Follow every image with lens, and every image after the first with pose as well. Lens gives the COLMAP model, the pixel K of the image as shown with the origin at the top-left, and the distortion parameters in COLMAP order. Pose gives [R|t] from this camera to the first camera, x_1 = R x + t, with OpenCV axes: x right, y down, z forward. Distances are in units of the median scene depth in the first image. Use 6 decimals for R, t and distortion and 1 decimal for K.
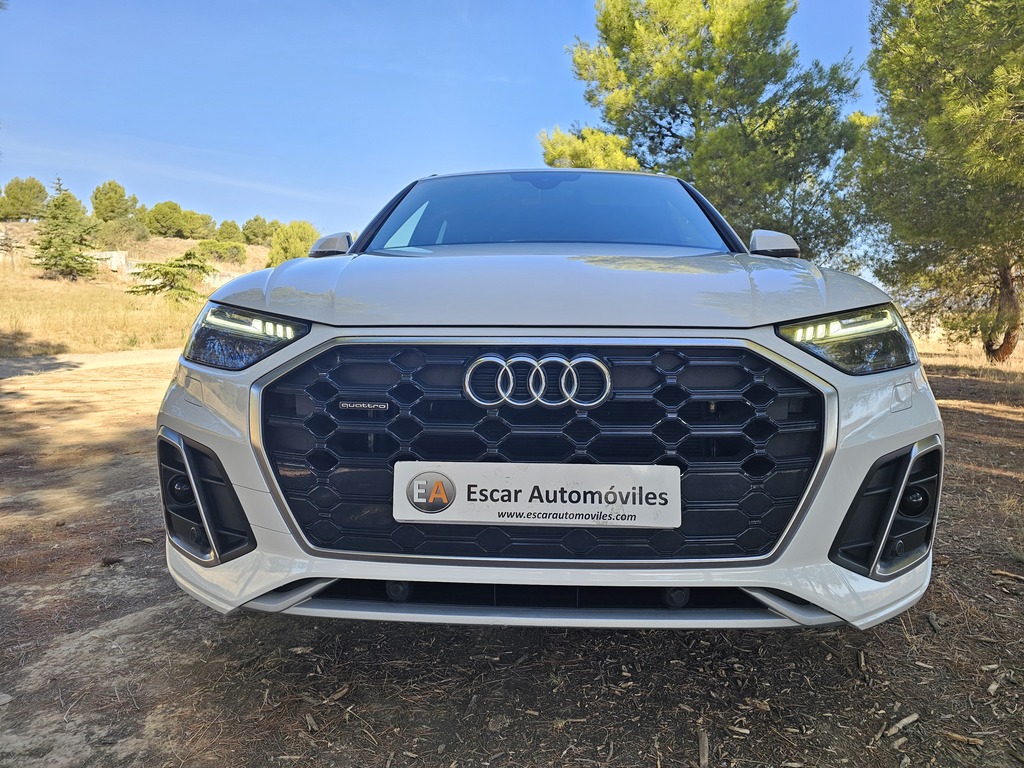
lens RADIAL K [[669.2, 0, 509.5], [0, 669.2, 383.4], [0, 0, 1]] dist [0.048609, -0.034419]
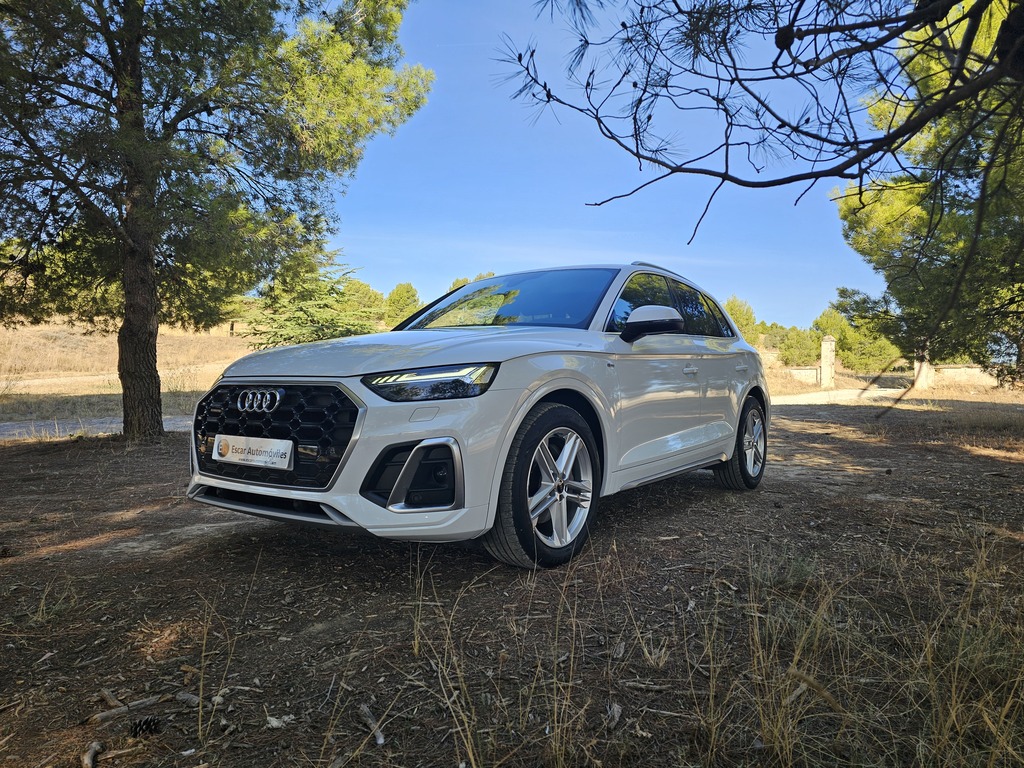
lens RADIAL K [[669.2, 0, 509.5], [0, 669.2, 383.4], [0, 0, 1]] dist [0.048609, -0.034419]
pose [[0.837362, -0.001039, -0.546648, 1.939698], [-0.044789, 0.996506, -0.070502, 0.058627], [0.544811, 0.083519, 0.834389, -0.413595]]
